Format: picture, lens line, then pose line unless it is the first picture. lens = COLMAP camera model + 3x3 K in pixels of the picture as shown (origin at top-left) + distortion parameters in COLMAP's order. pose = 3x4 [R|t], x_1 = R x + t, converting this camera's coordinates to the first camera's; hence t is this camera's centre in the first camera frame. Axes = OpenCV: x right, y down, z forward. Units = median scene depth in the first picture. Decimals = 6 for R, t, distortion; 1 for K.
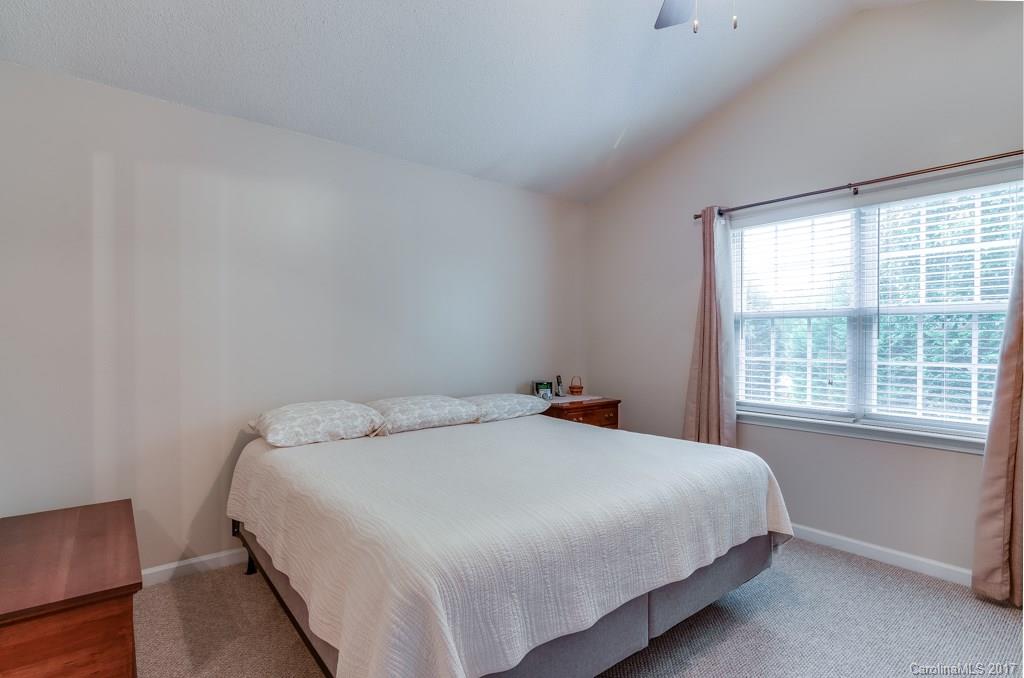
lens RADIAL K [[503.9, 0, 516.6], [0, 503.9, 338.1], [0, 0, 1]] dist [-0.004351, 0.002764]
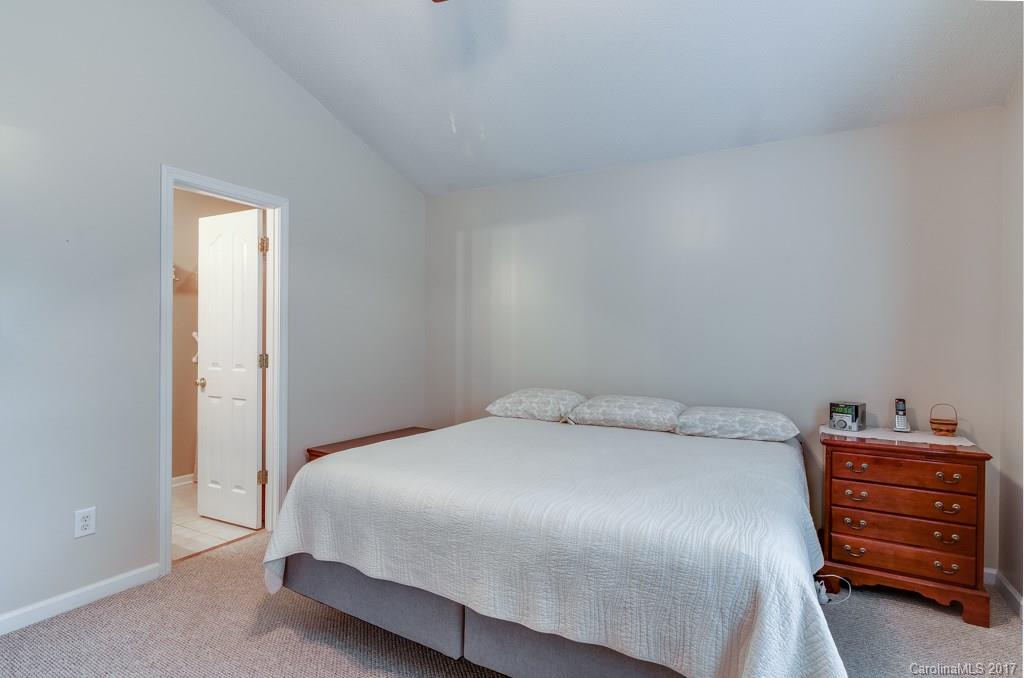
lens RADIAL K [[503.9, 0, 515.0], [0, 503.9, 337.4], [0, 0, 1]] dist [-0.004351, 0.002764]
pose [[0.366313, -0.001350, -0.930491, 0.714284], [-0.006827, 0.999968, -0.004139, 0.004584], [0.930467, 0.007869, 0.366292, 0.451966]]
